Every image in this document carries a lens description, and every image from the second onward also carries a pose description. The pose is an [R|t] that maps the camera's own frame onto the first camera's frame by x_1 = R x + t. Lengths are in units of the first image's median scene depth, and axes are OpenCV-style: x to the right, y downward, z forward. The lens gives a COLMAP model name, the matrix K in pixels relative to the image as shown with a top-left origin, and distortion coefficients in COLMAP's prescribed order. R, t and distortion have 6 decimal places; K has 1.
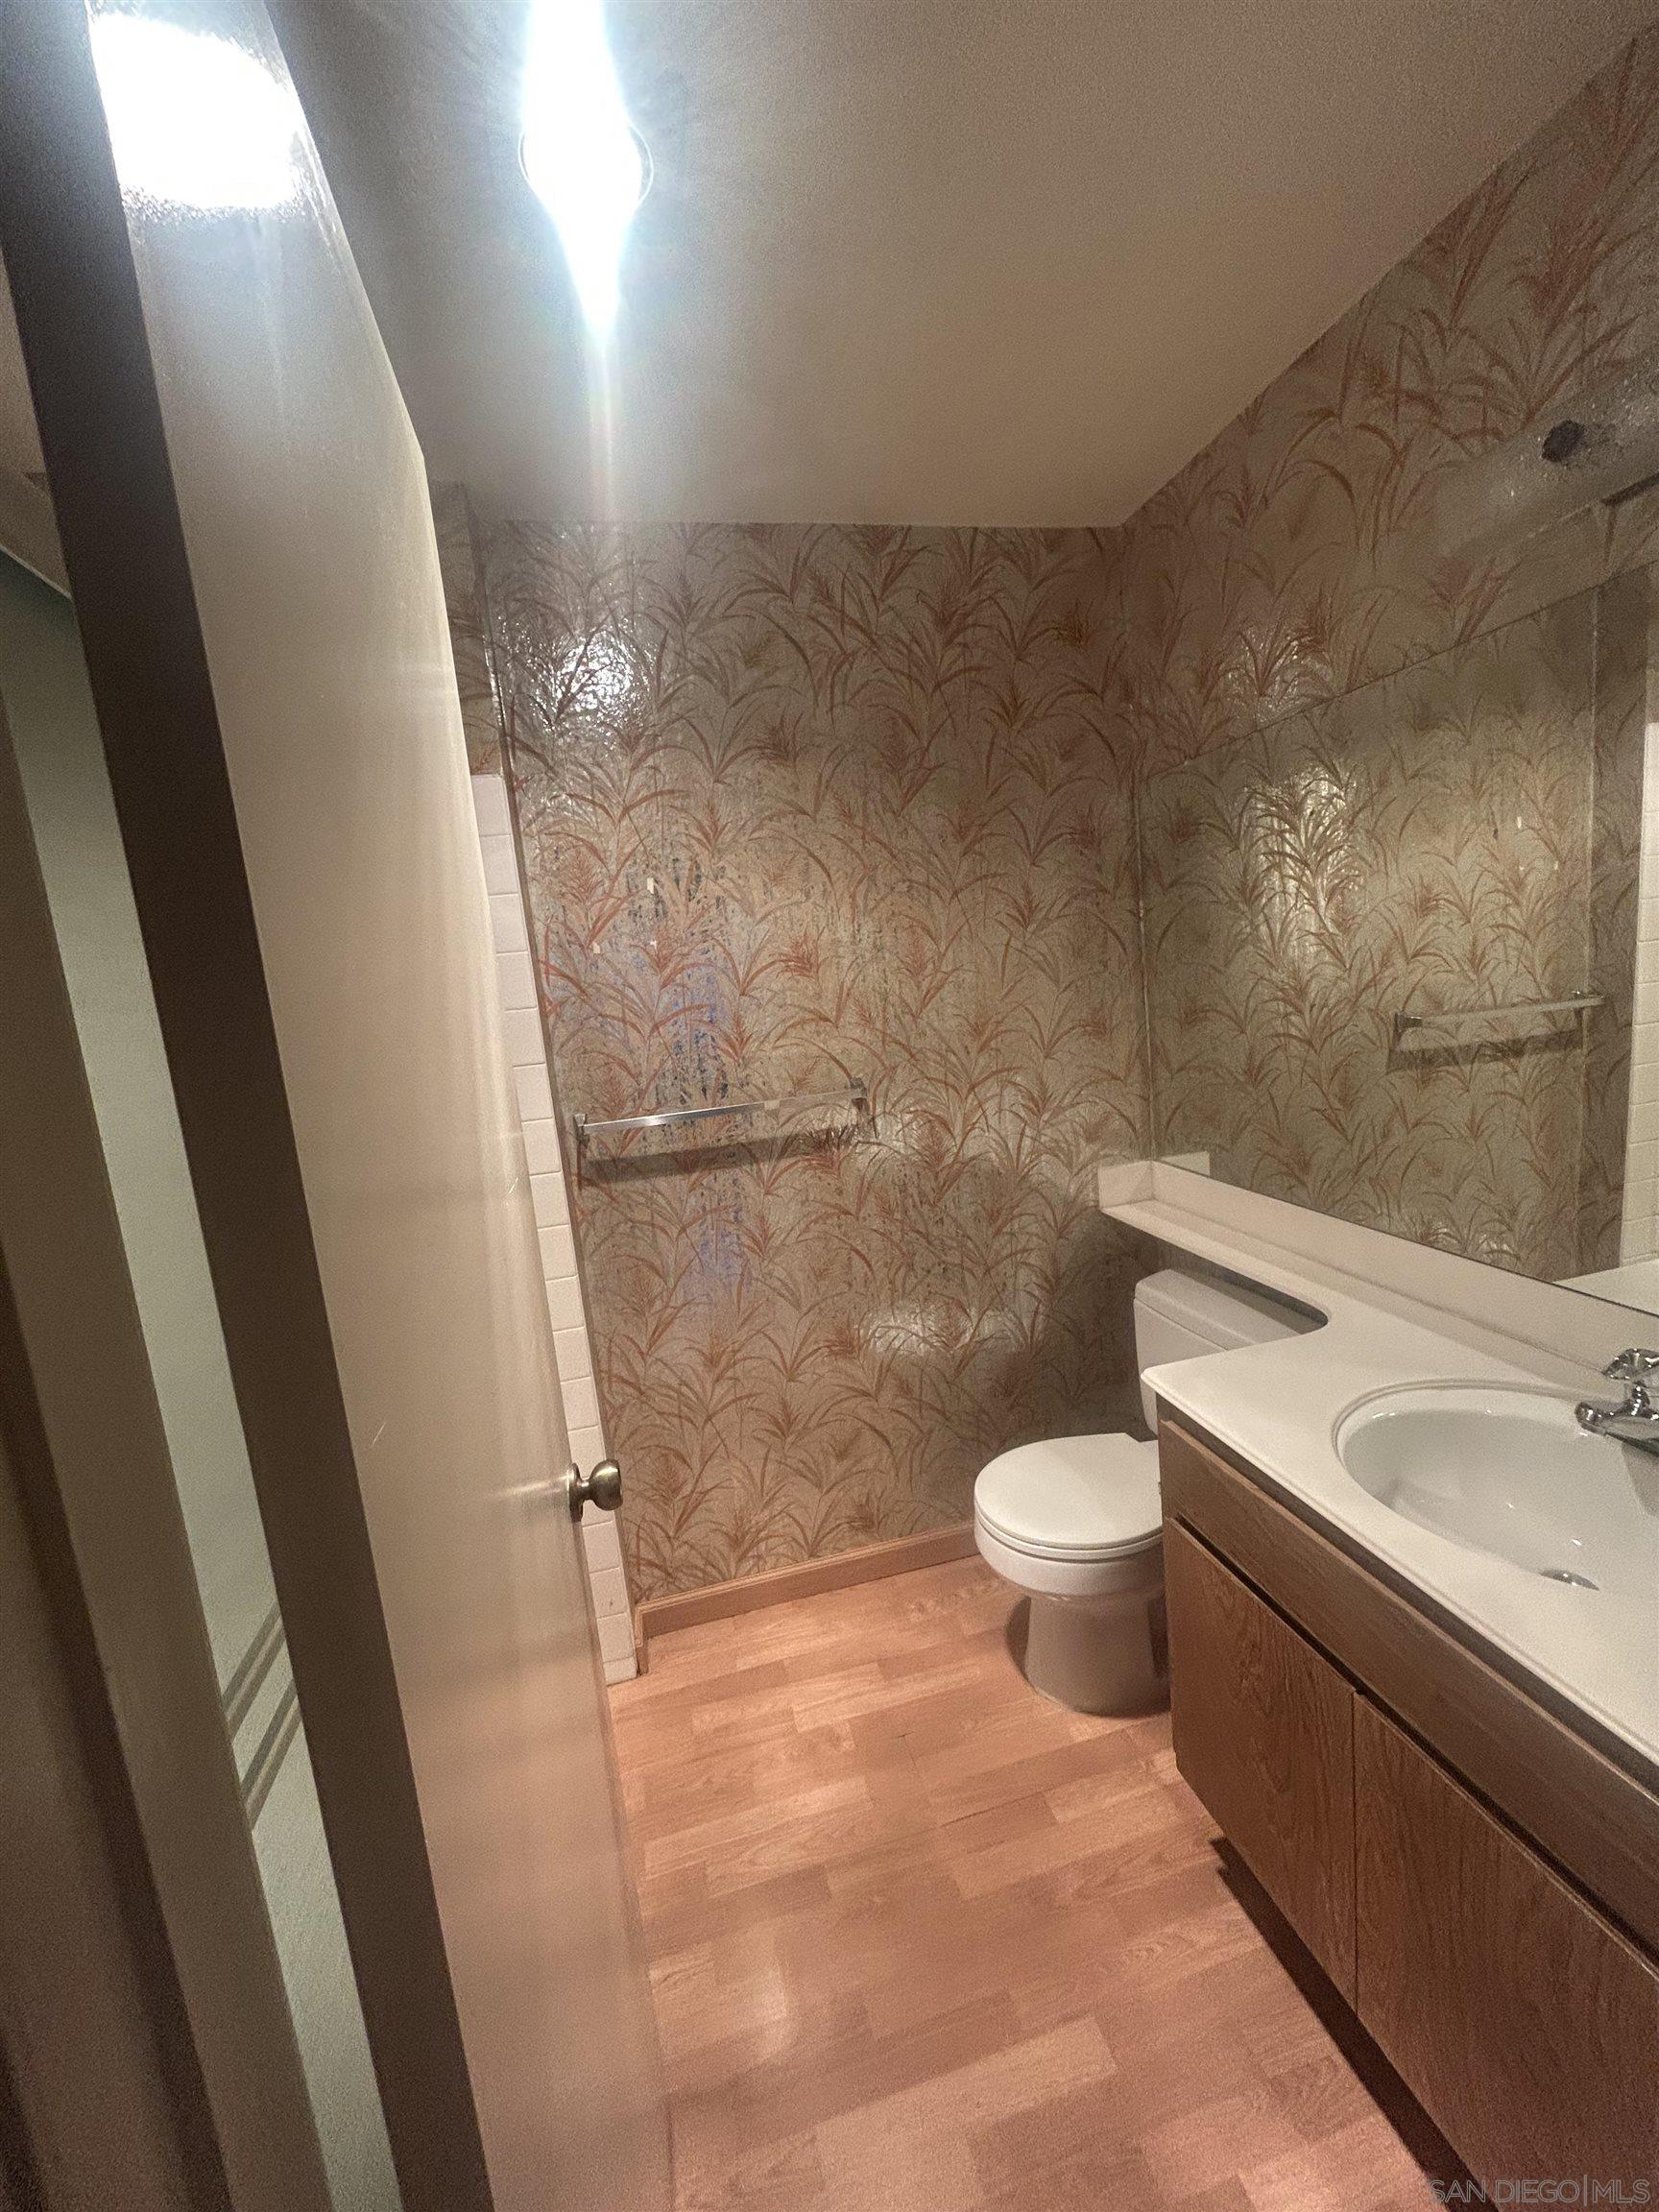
lens RADIAL K [[890.6, 0, 851.9], [0, 890.6, 1111.1], [0, 0, 1]] dist [0.001113, 0.000413]
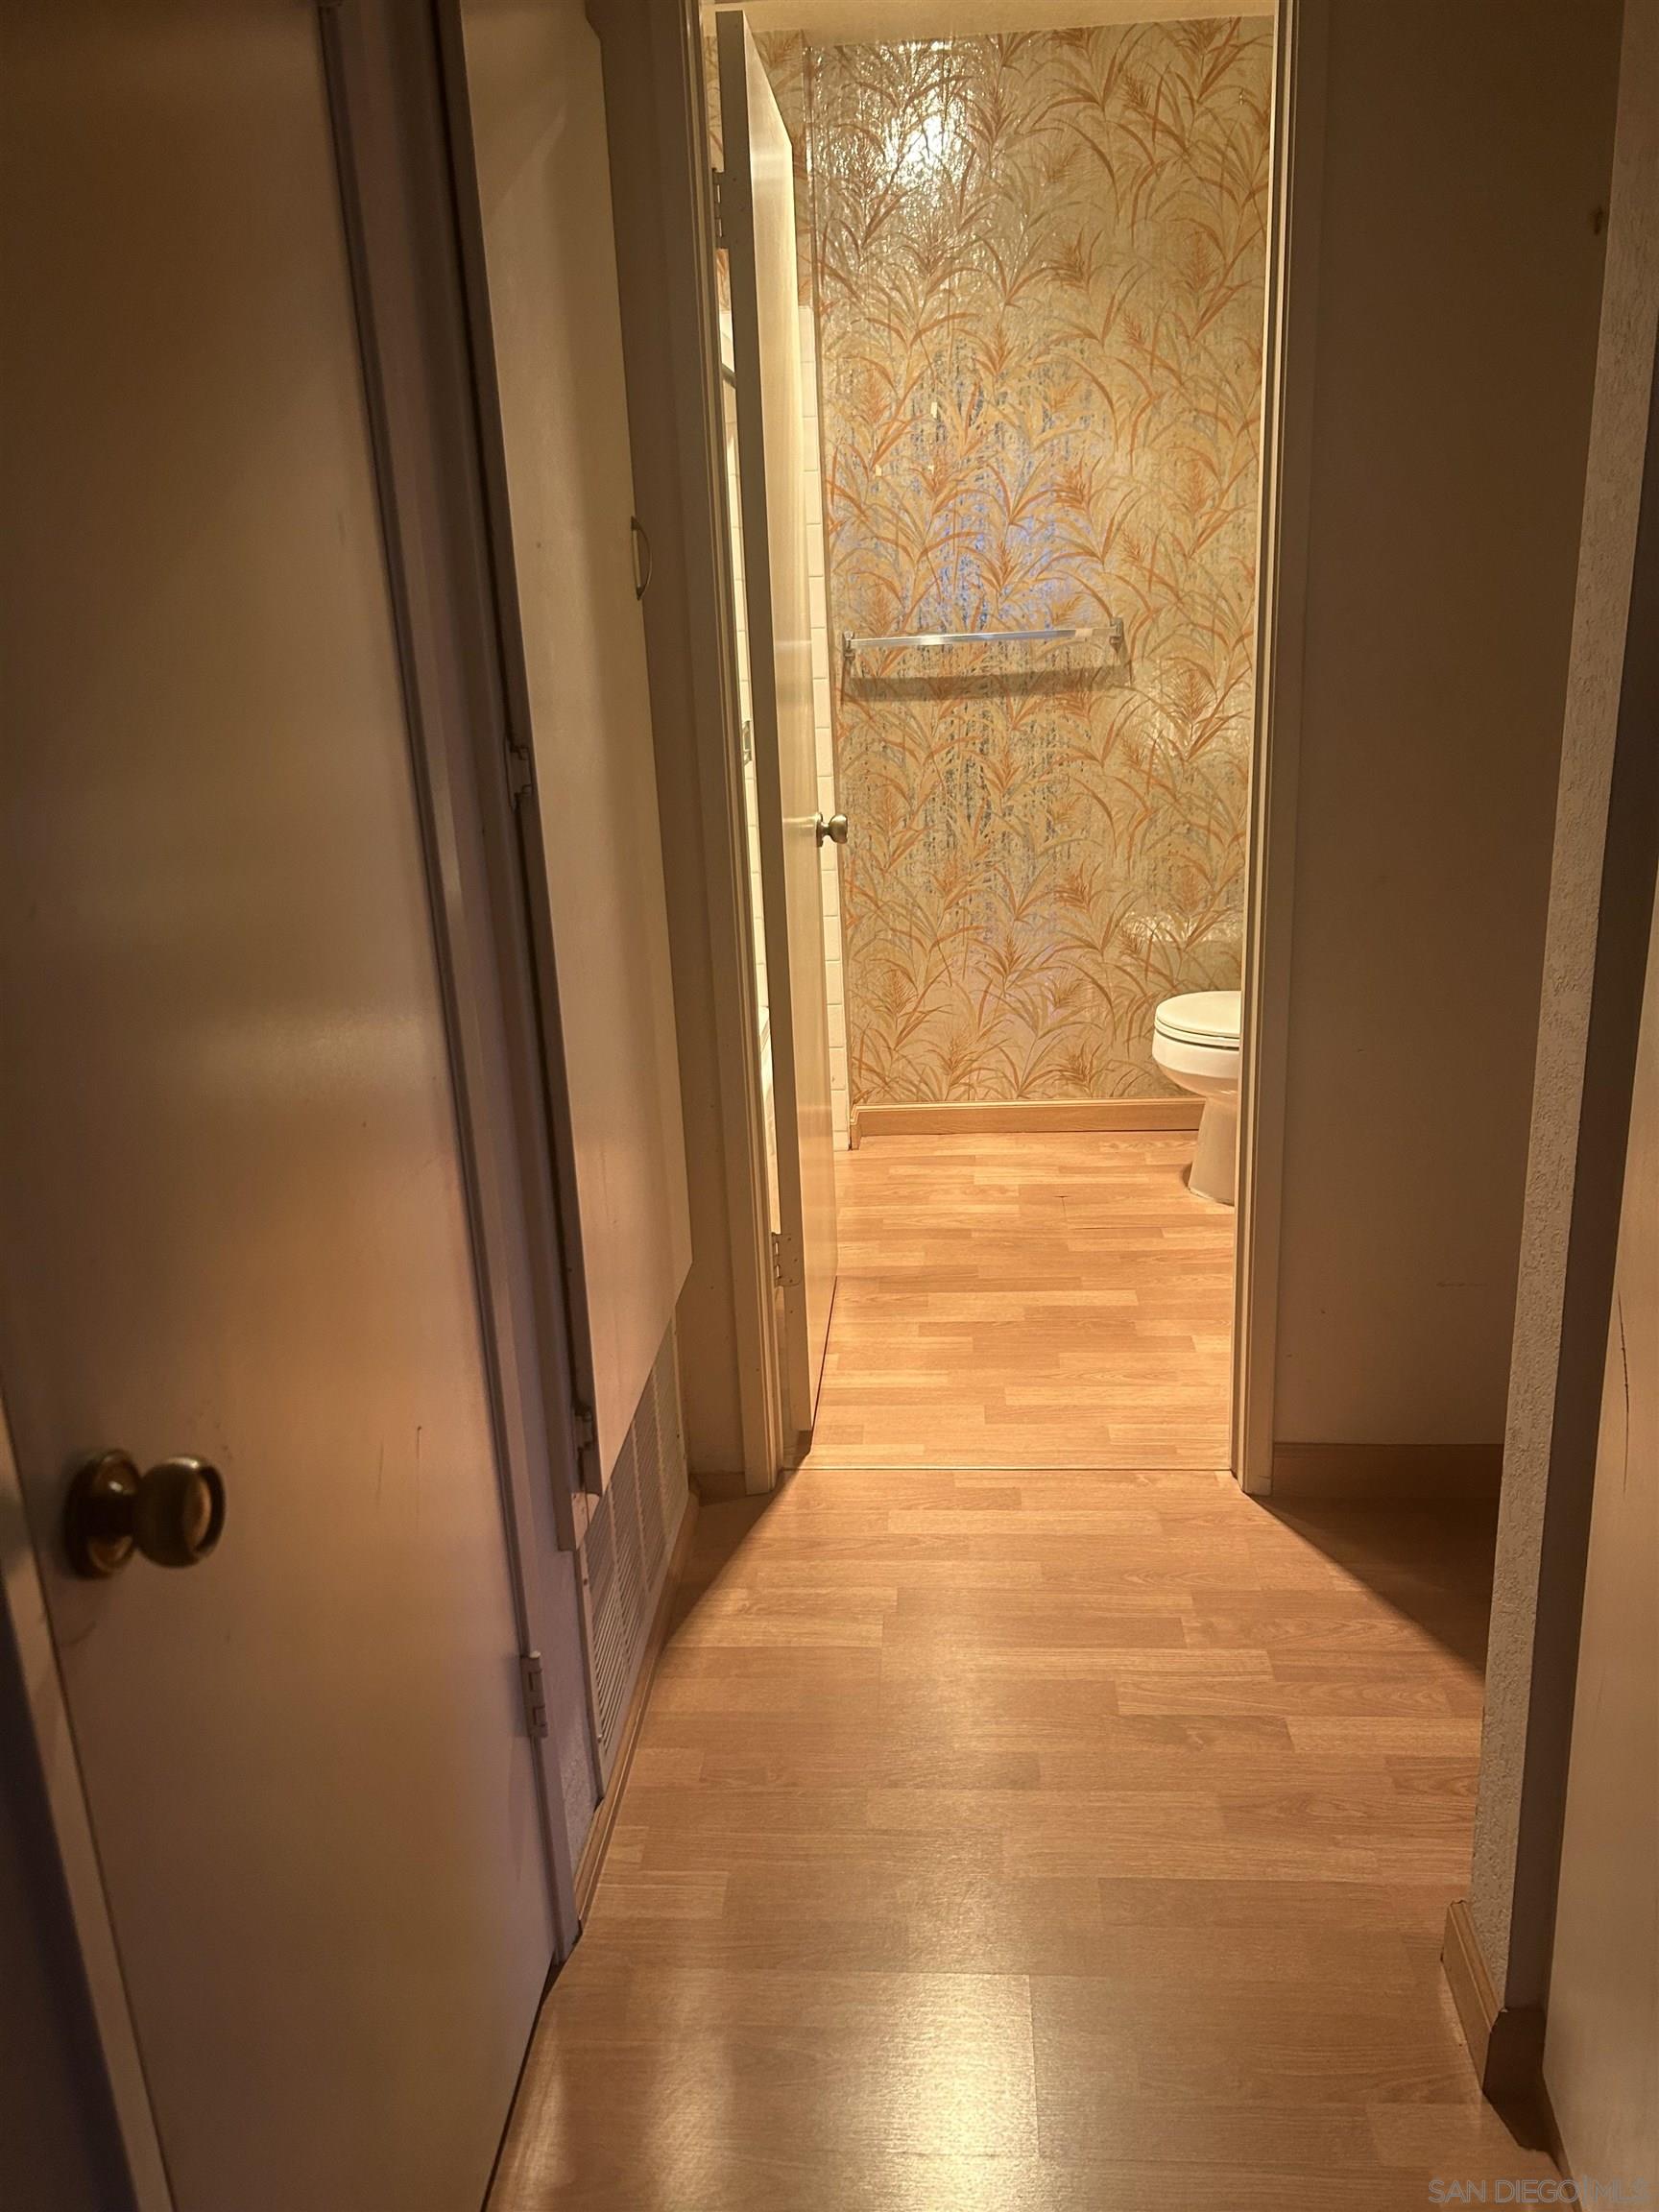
lens RADIAL K [[1662.3, 0, 815.8], [0, 1662.3, 1113.5], [0, 0, 1]] dist [-0.011616, -0.005842]
pose [[0.944537, 0.148896, -0.292712, 0.327014], [-0.093007, 0.976102, 0.196402, 0.178056], [0.314960, -0.158285, 0.935813, -0.969275]]
